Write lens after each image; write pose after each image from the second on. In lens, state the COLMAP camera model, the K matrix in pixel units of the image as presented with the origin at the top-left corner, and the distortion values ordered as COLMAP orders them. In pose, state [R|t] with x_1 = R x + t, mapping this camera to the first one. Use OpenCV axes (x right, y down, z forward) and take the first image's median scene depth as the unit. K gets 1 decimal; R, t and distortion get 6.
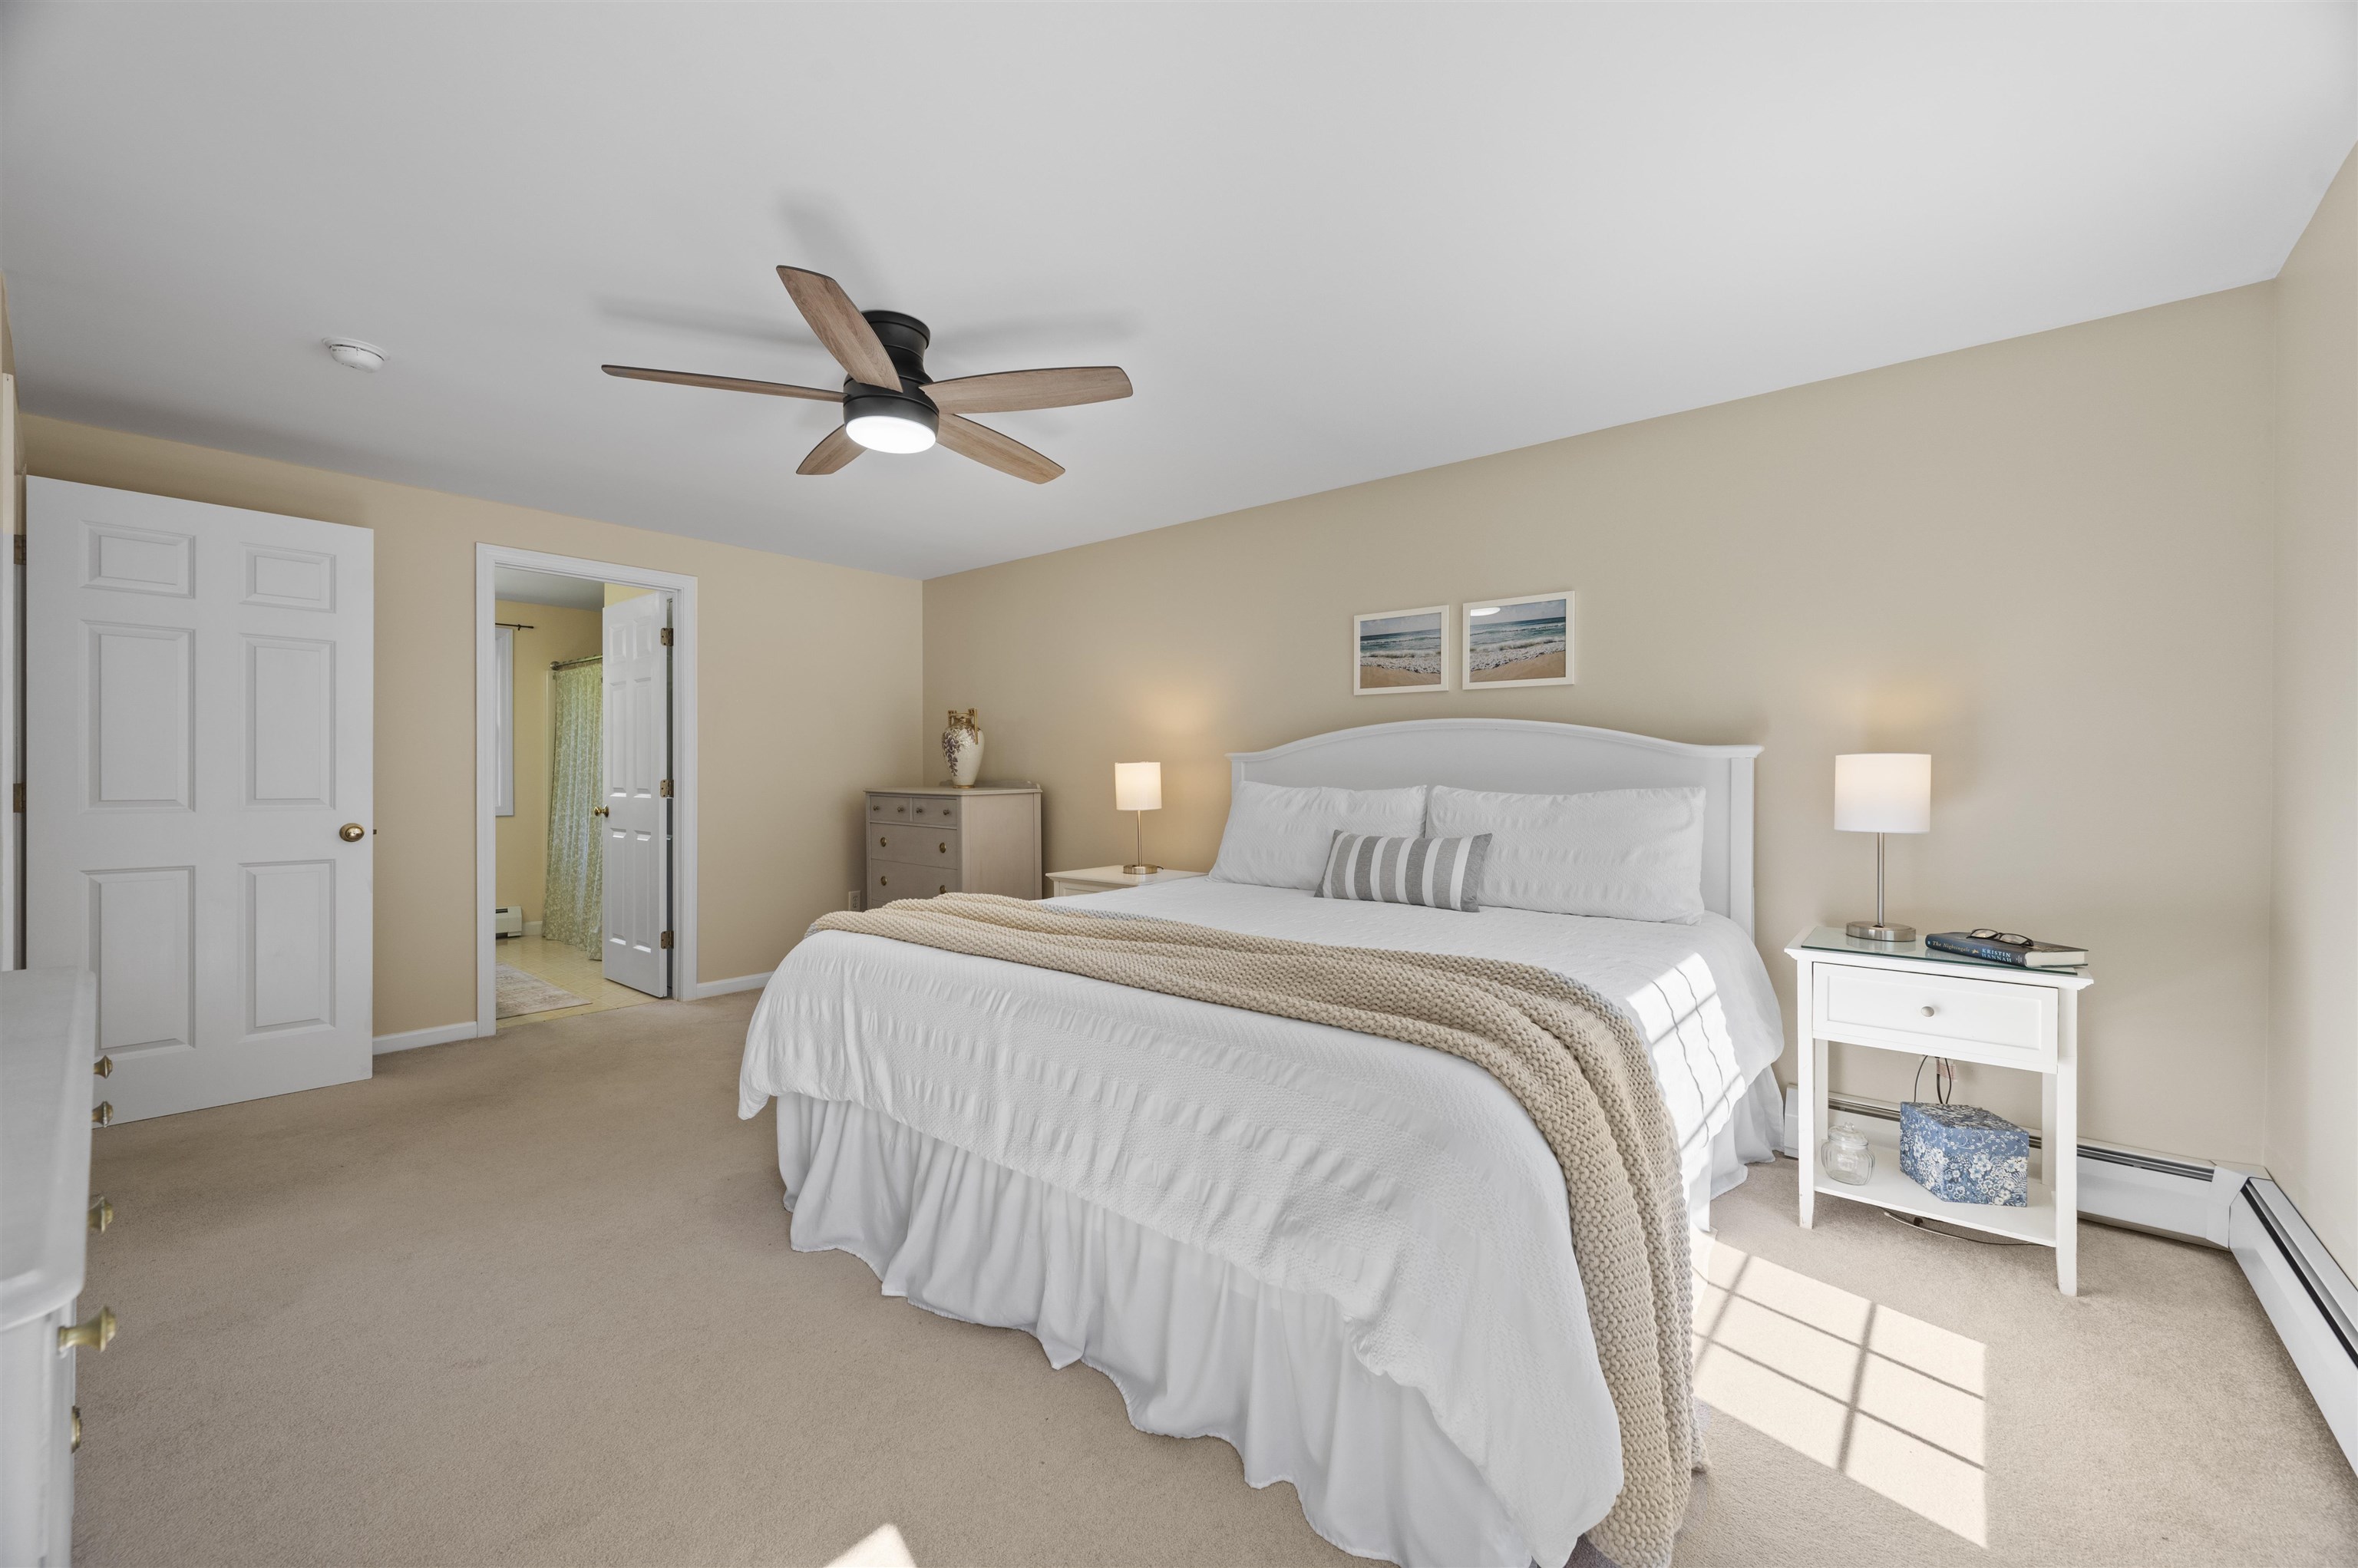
lens RADIAL K [[943.4, 0, 1180.4], [0, 943.4, 782.3], [0, 0, 1]] dist [0.011195, 0.000059]
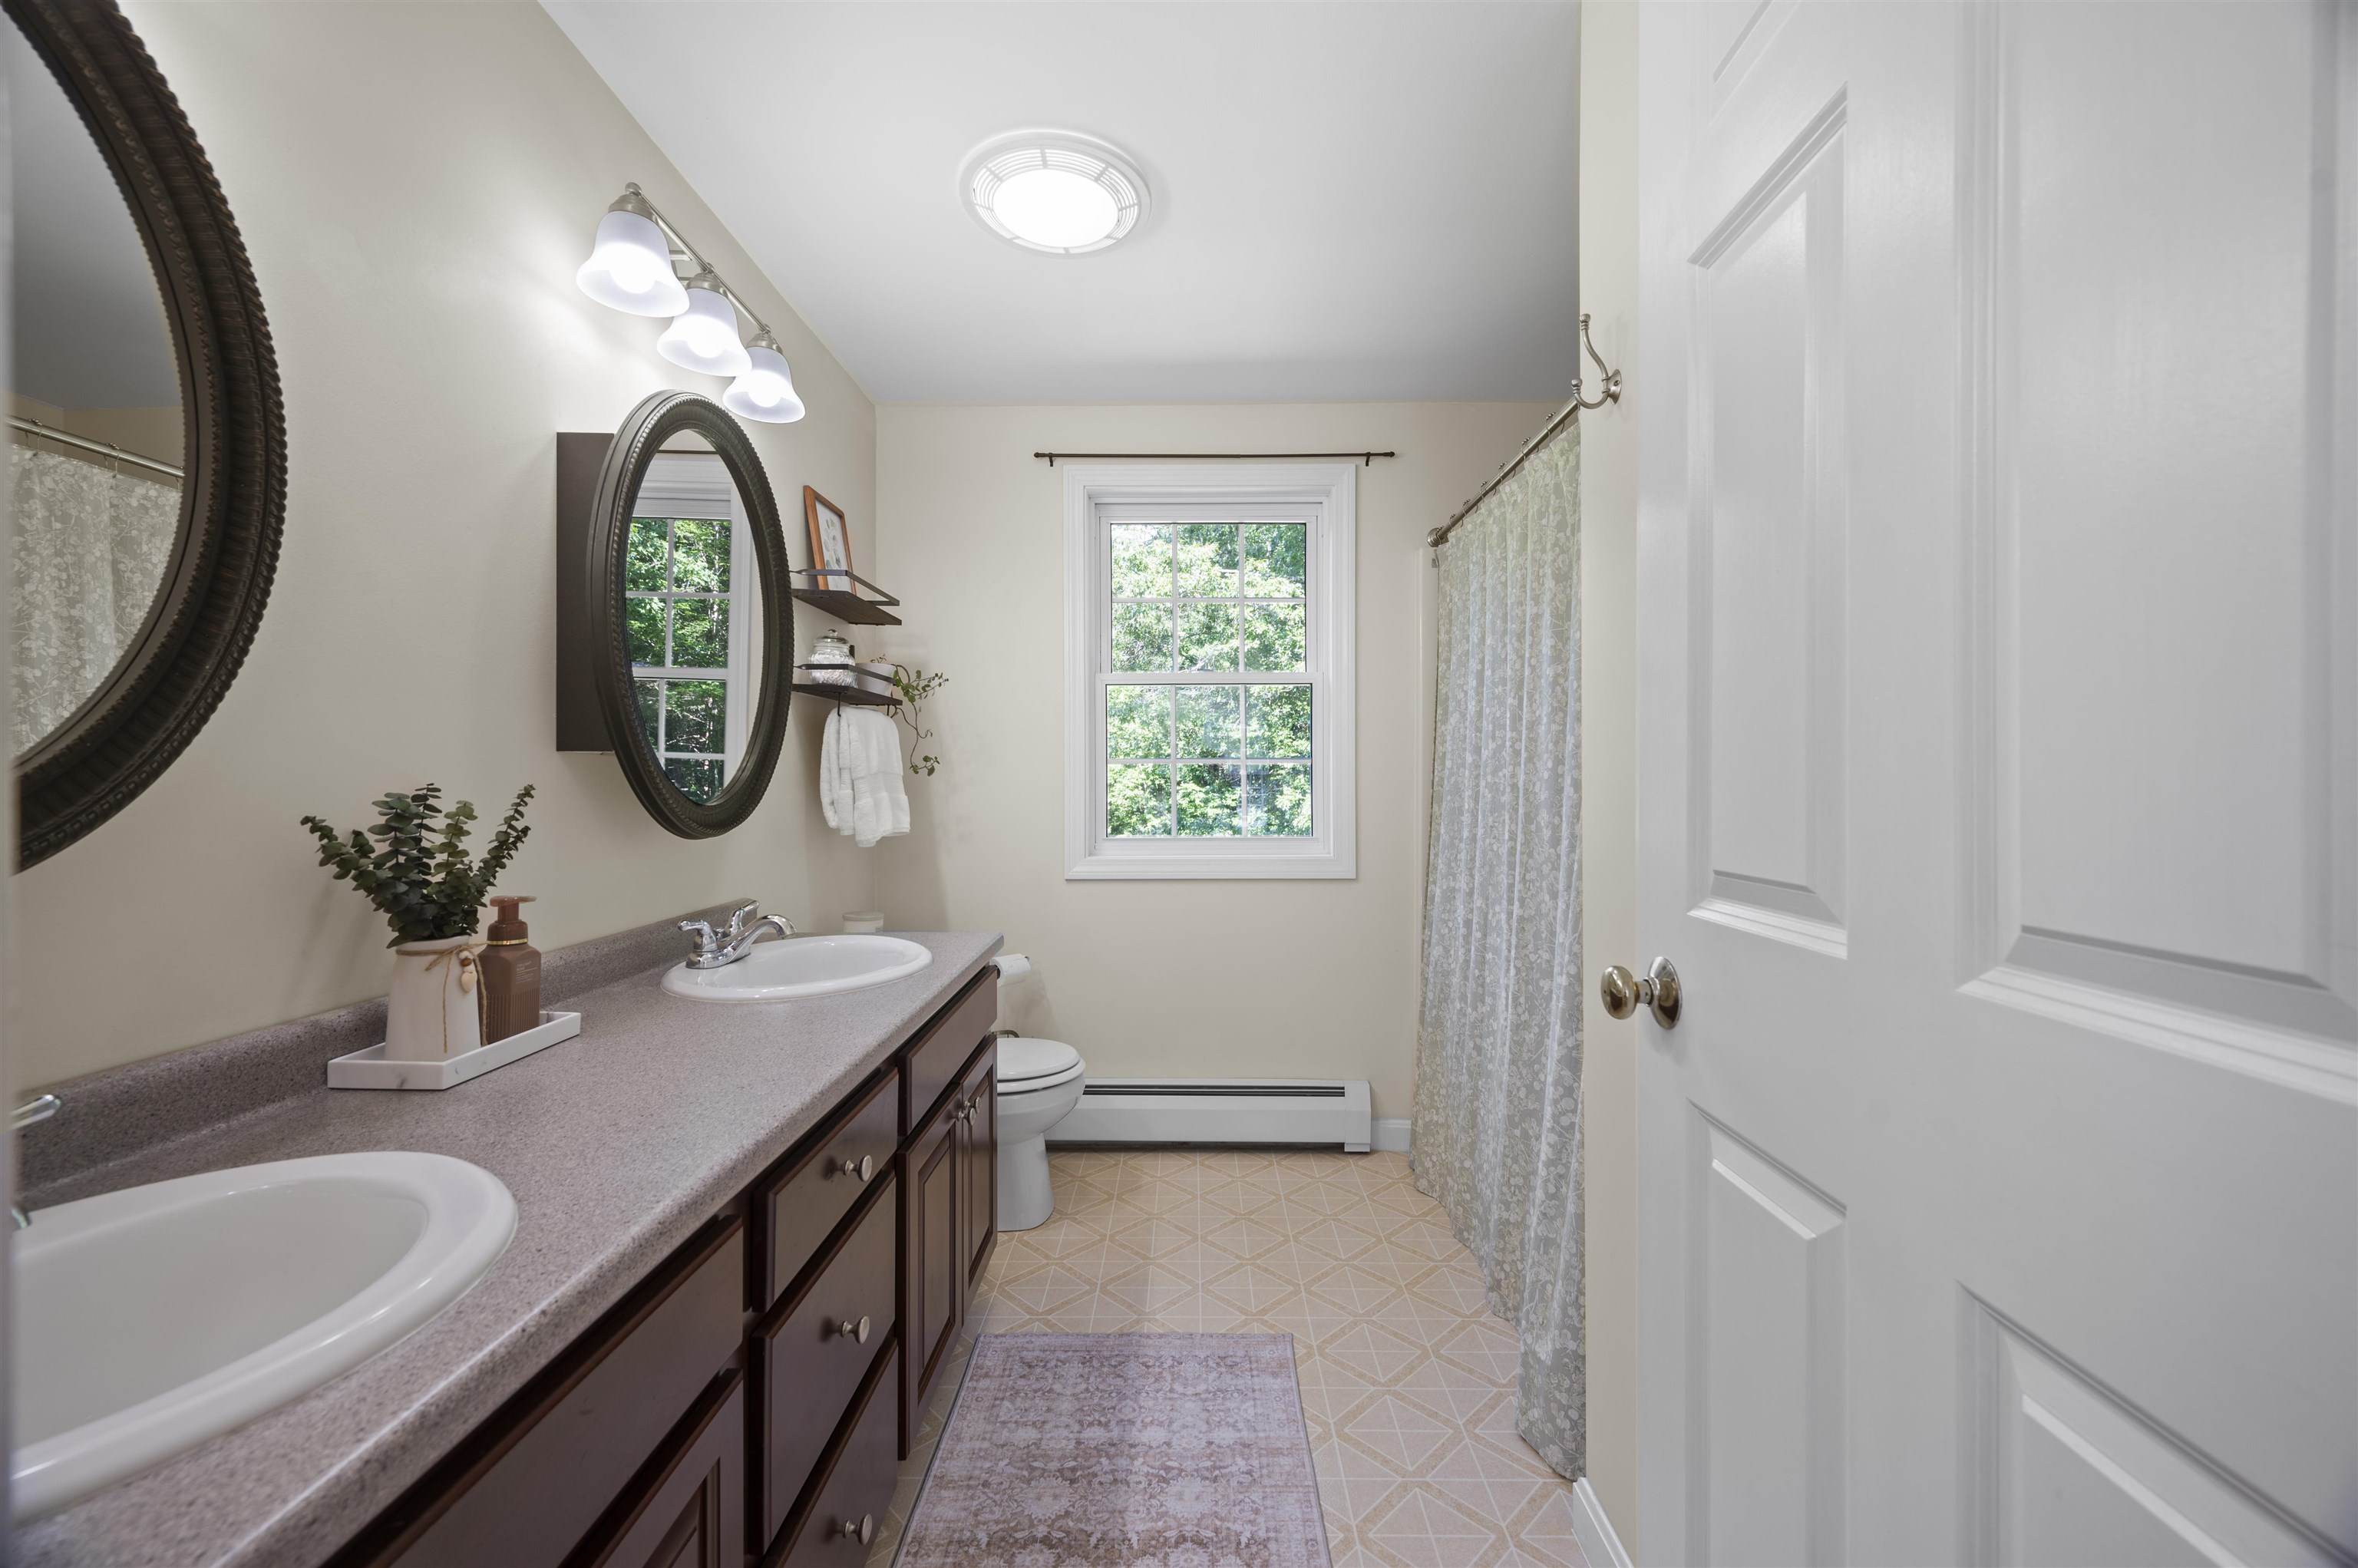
lens RADIAL K [[943.4, 0, 1180.4], [0, 943.4, 782.3], [0, 0, 1]] dist [0.011195, 0.000059]
pose [[0.652304, -0.005789, -0.757935, -0.416018], [-0.005414, 0.999910, -0.012297, -0.005390], [0.757938, 0.012125, 0.652214, 0.641416]]
